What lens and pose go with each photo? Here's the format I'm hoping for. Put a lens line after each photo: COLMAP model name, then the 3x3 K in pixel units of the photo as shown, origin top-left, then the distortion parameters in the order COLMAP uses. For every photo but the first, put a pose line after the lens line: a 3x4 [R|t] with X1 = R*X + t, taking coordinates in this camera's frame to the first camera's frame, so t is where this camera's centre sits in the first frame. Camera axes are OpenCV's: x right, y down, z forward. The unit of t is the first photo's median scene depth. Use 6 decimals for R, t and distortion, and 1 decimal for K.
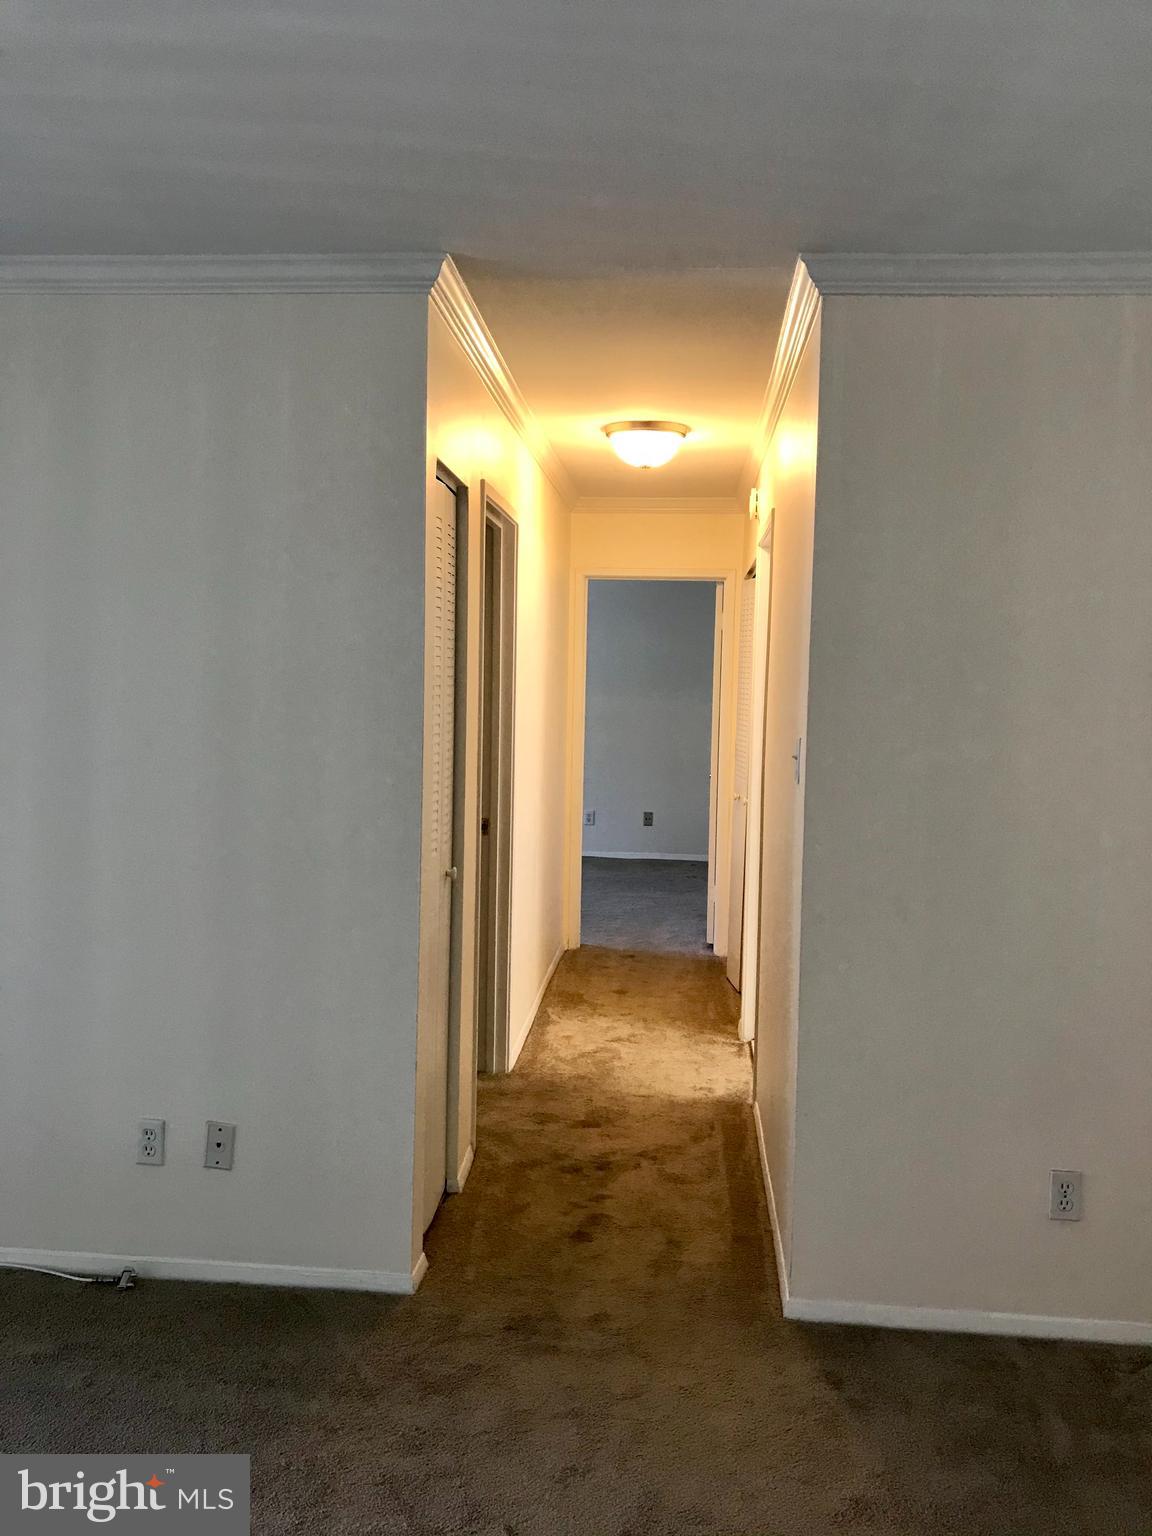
lens RADIAL K [[1241.6, 0, 576.0], [0, 1241.6, 768.0], [0, 0, 1]] dist [0.027709, 0.005920]
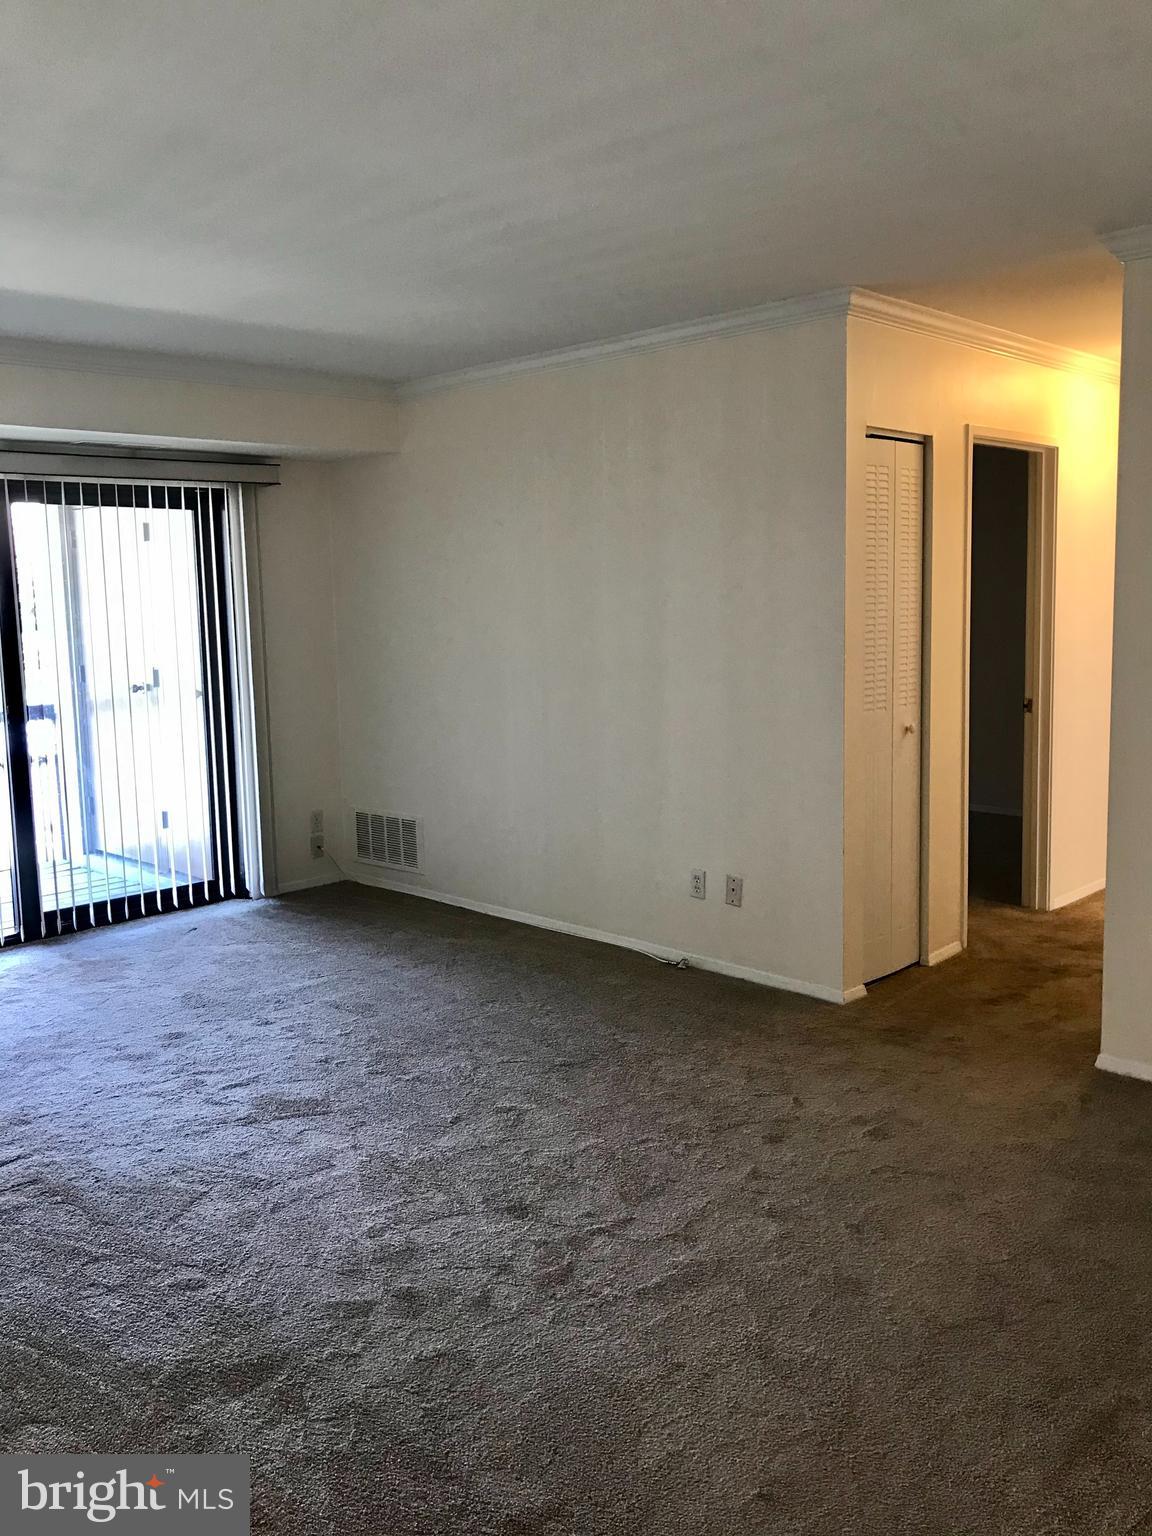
lens RADIAL K [[1254.3, 0, 579.5], [0, 1254.3, 742.1], [0, 0, 1]] dist [0.003809, -0.000826]
pose [[0.765136, 0.031606, -0.643093, 0.570761], [-0.002065, 0.998910, 0.046636, 0.044104], [0.643866, -0.034355, 0.764367, -0.317388]]
